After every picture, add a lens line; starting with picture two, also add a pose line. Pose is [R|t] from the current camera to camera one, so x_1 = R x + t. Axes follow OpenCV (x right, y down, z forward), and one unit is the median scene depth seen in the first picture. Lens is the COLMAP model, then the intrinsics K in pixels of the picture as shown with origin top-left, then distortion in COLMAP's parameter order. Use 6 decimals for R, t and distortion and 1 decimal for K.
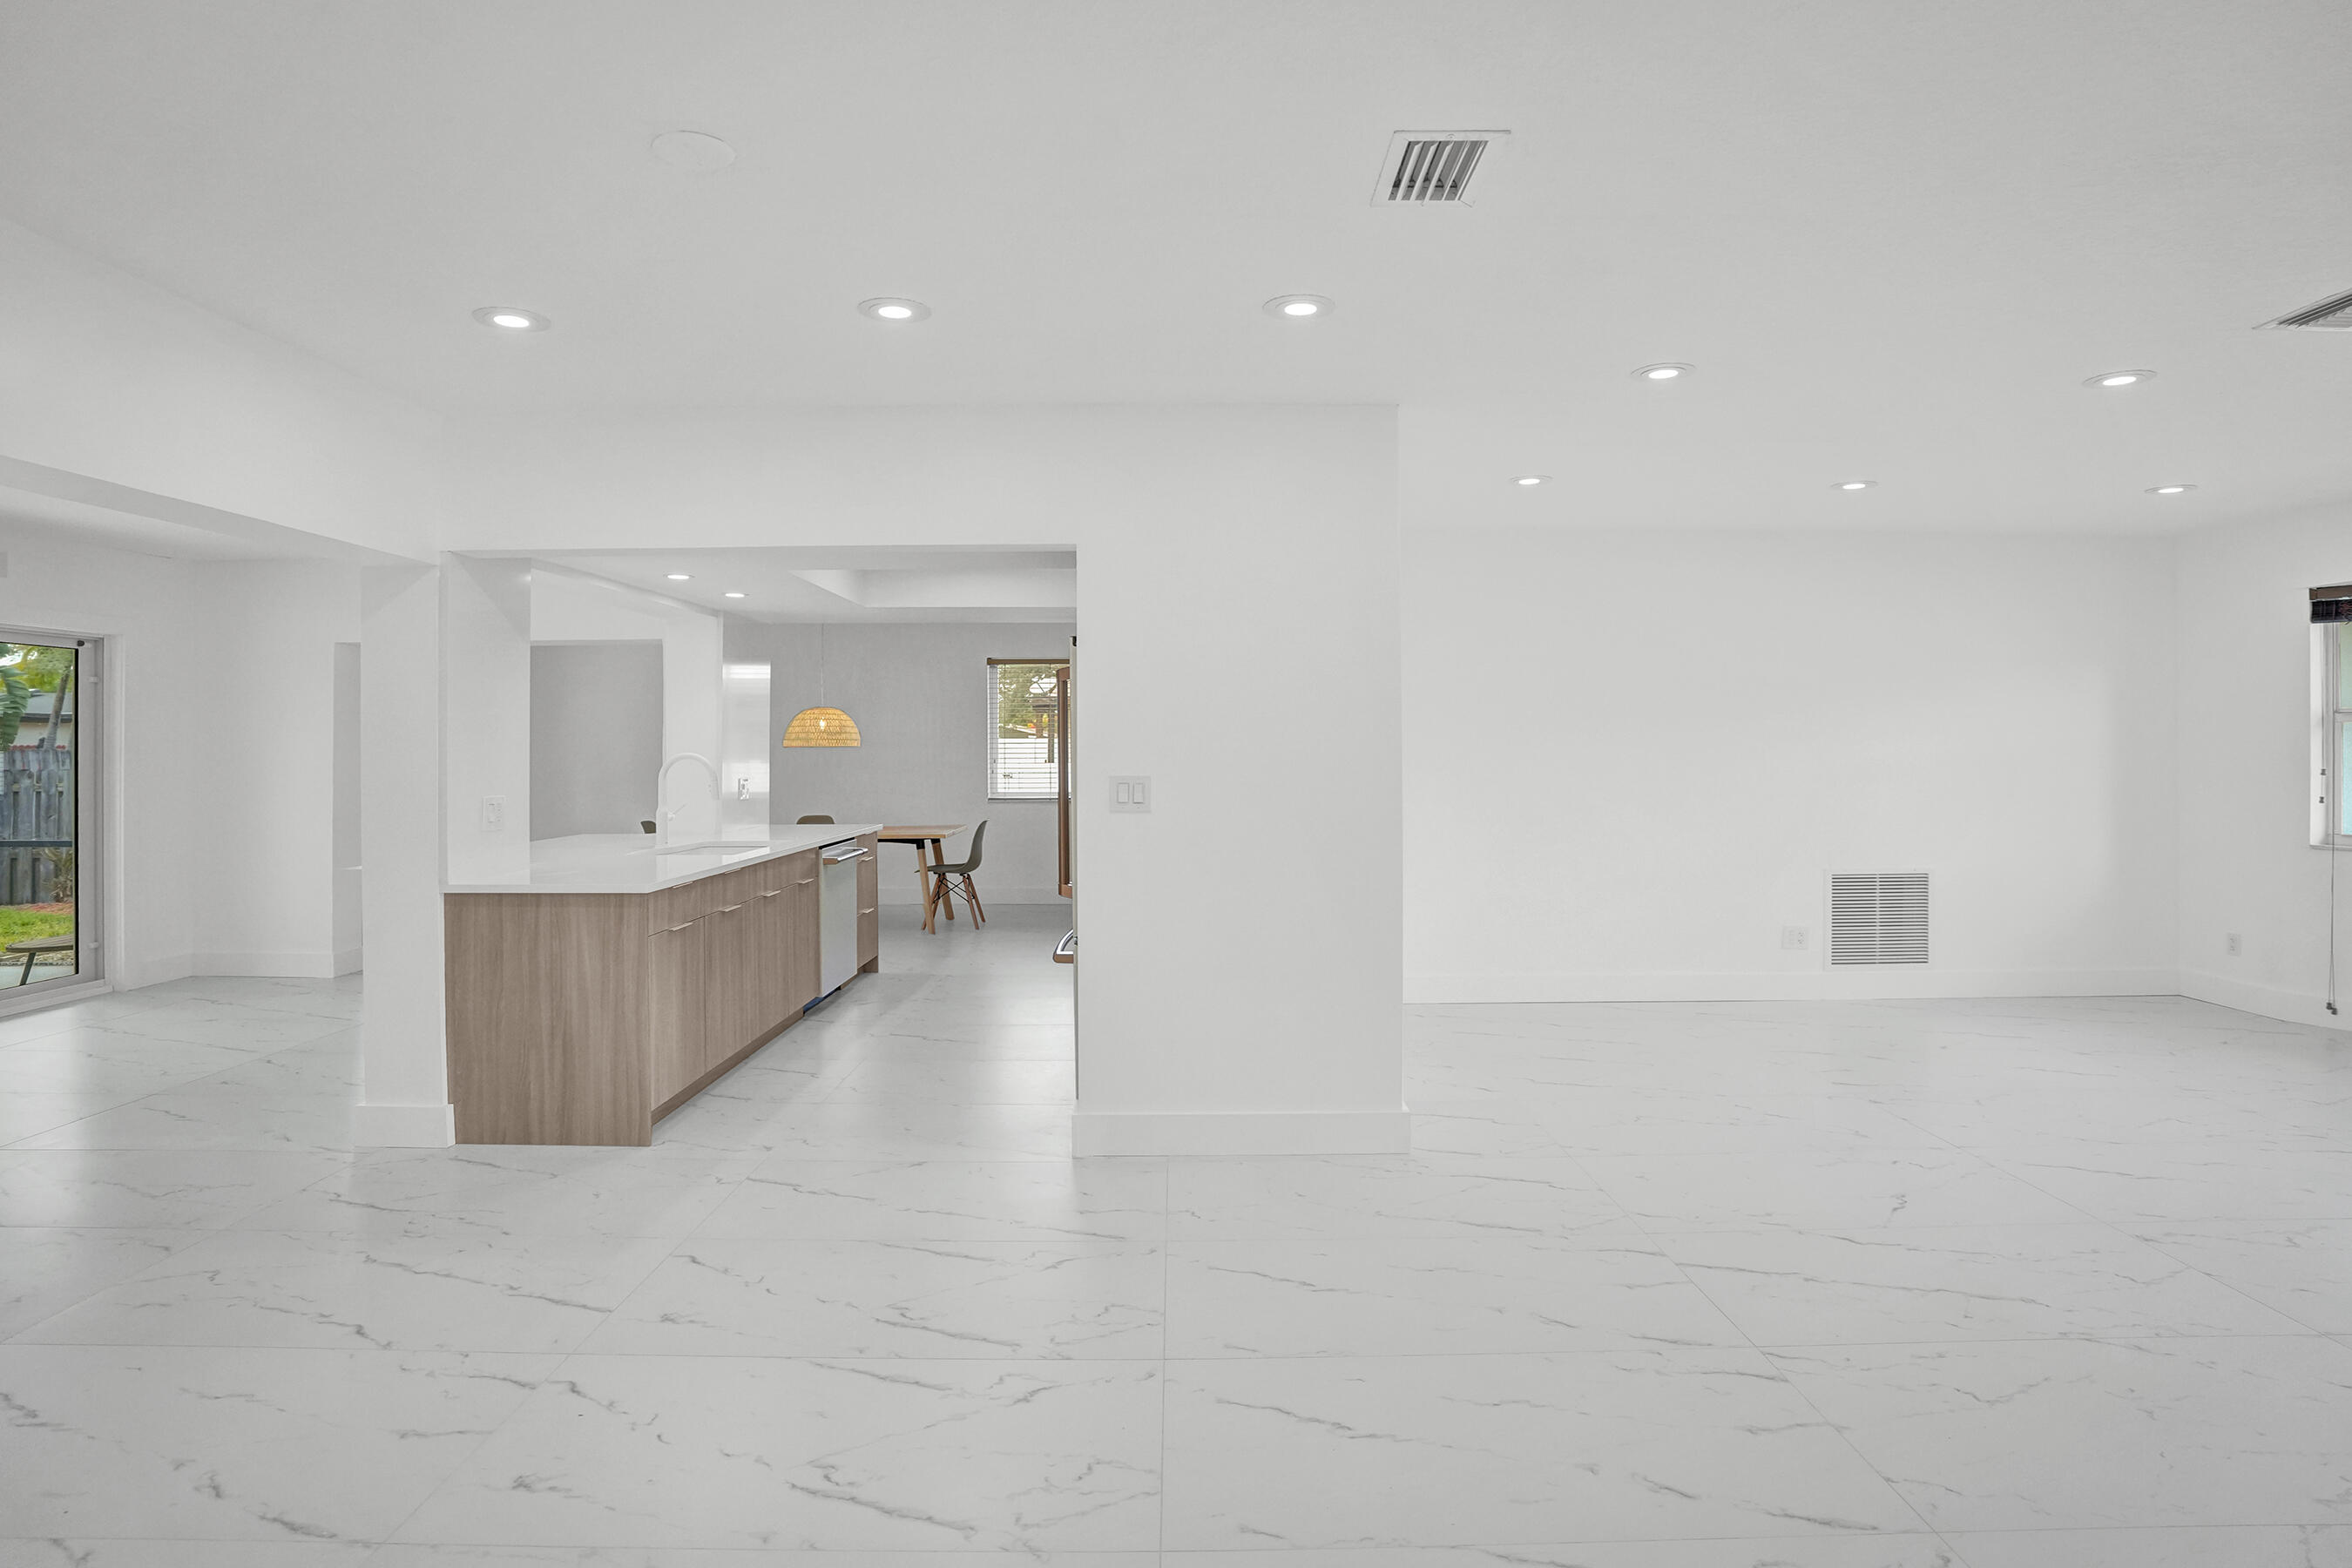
lens RADIAL K [[1230.6, 0, 1187.5], [0, 1230.6, 769.6], [0, 0, 1]] dist [-0.067004, 0.022449]
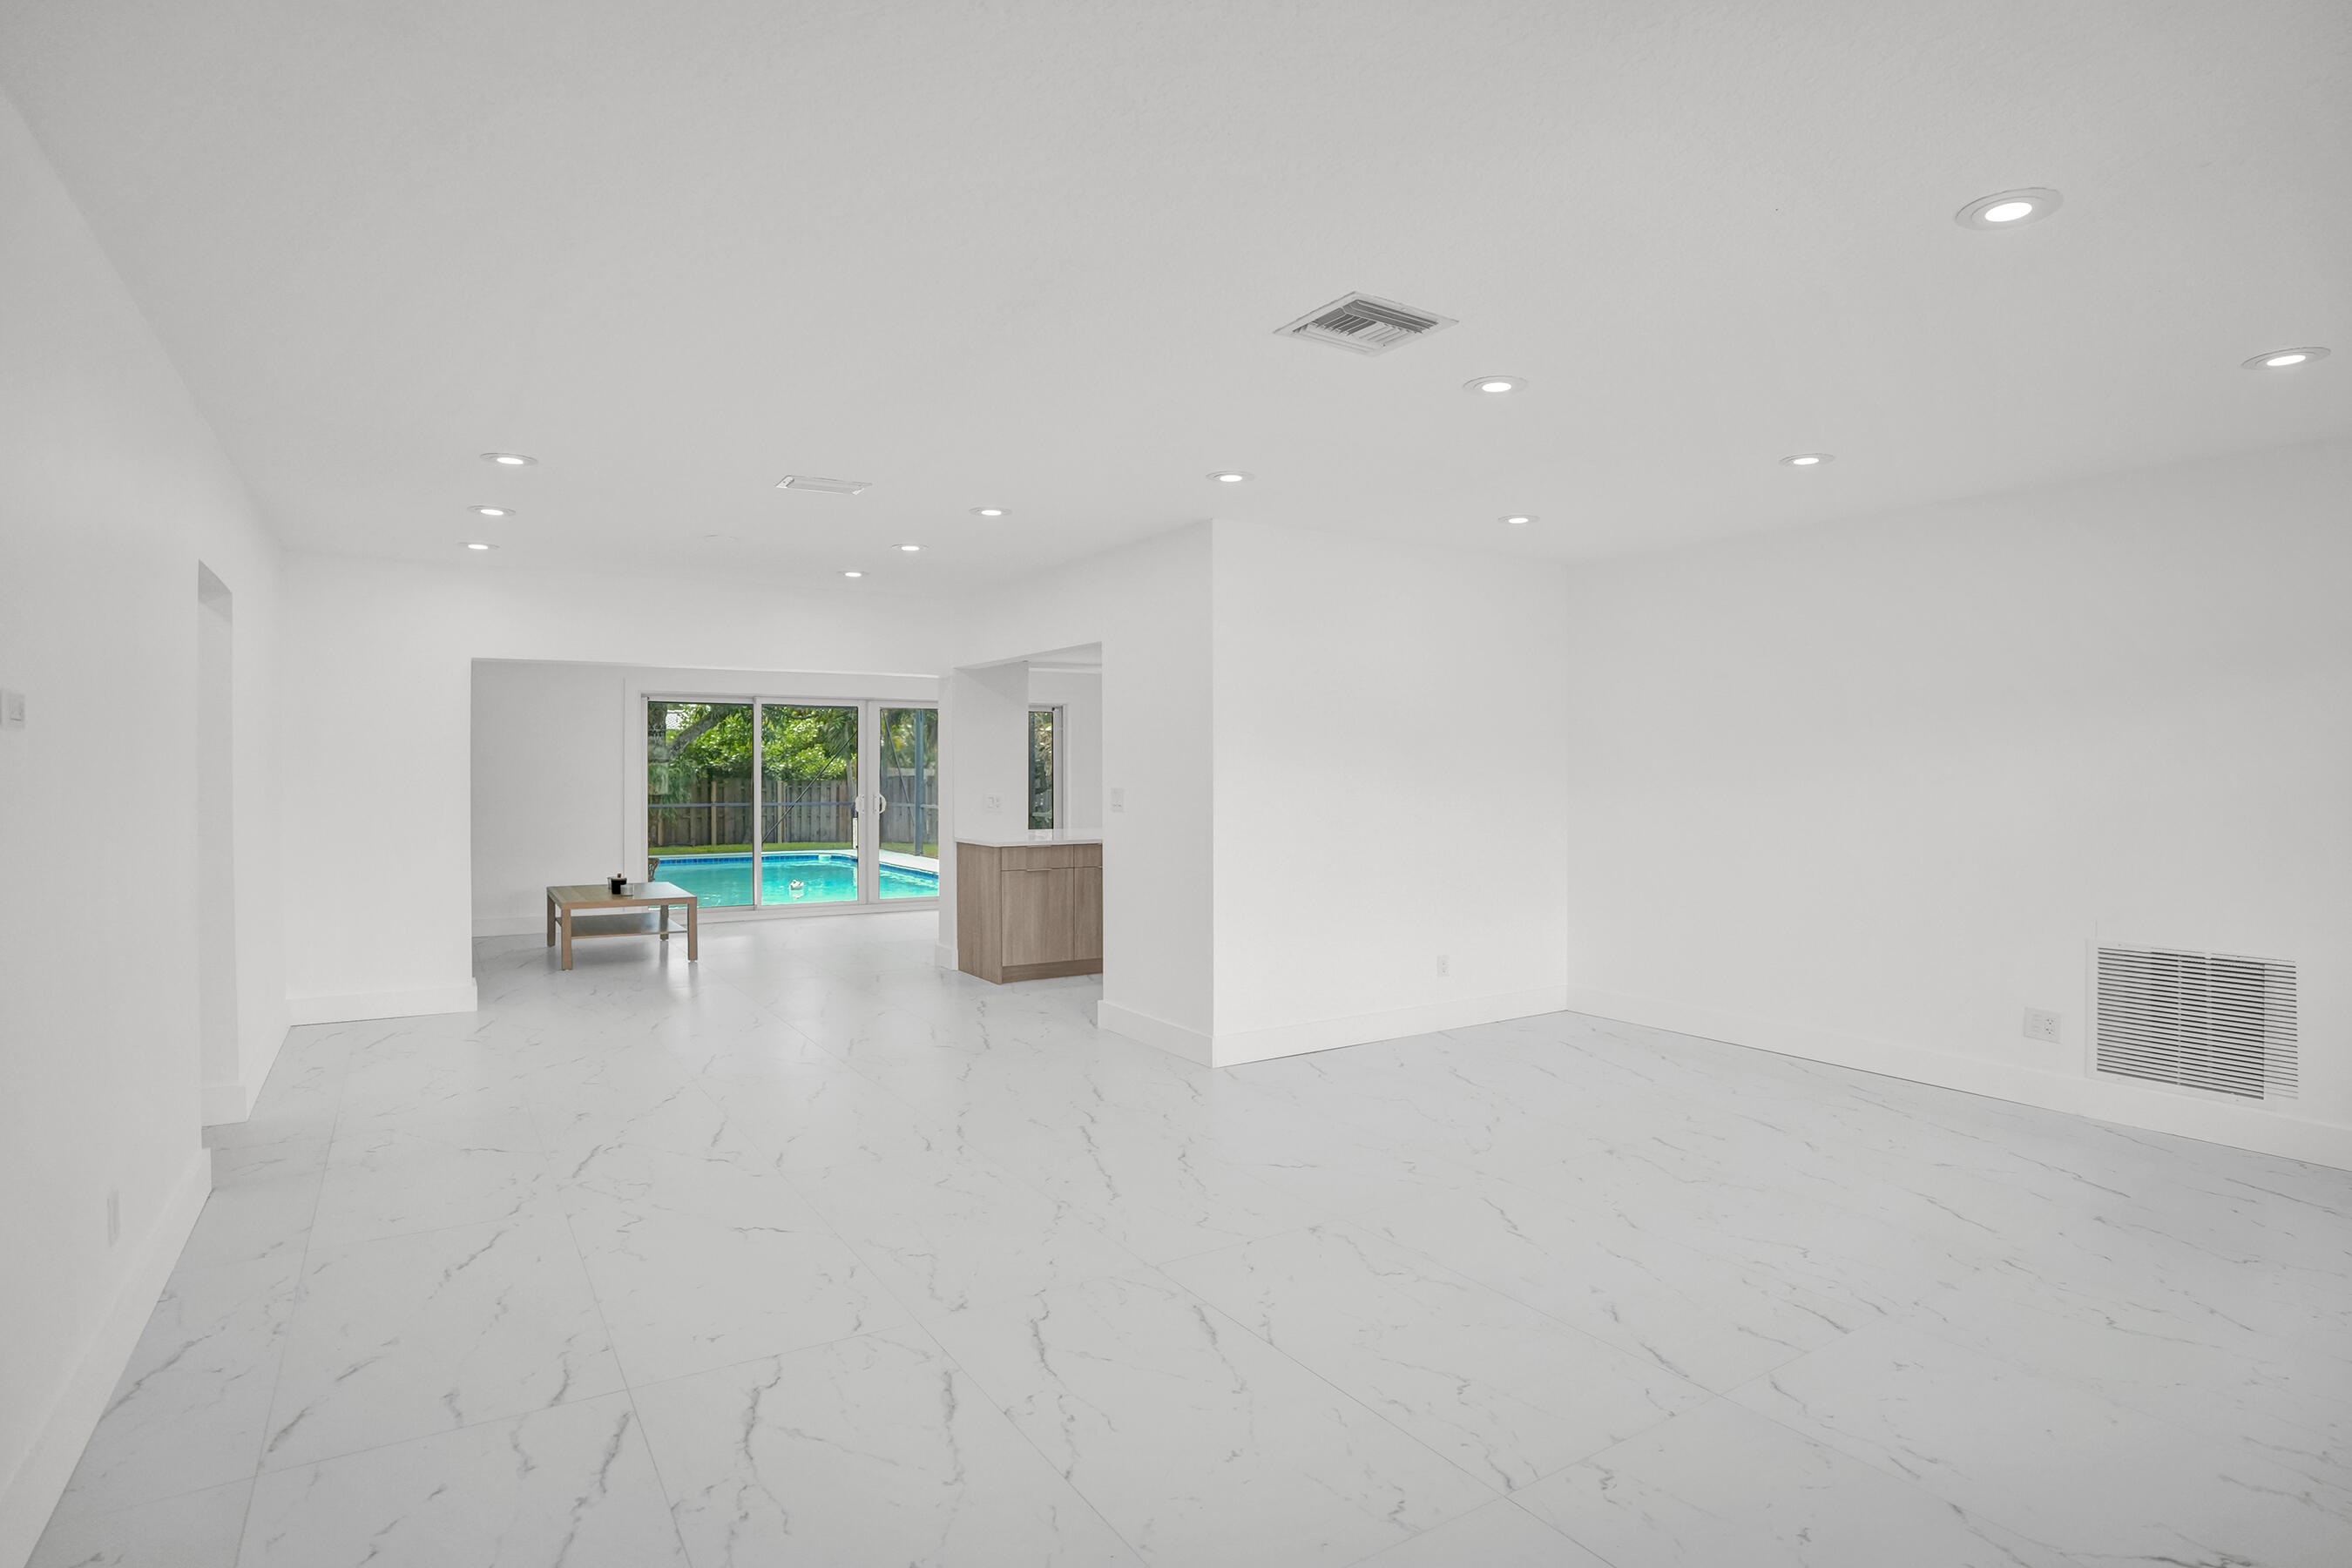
lens RADIAL K [[1230.6, 0, 1201.1], [0, 1230.6, 793.7], [0, 0, 1]] dist [-0.067004, 0.022449]
pose [[0.540747, 0.020297, -0.840940, 0.947668], [-0.018031, 0.999759, 0.012535, -0.005263], [0.840992, 0.008385, 0.540983, 0.177395]]
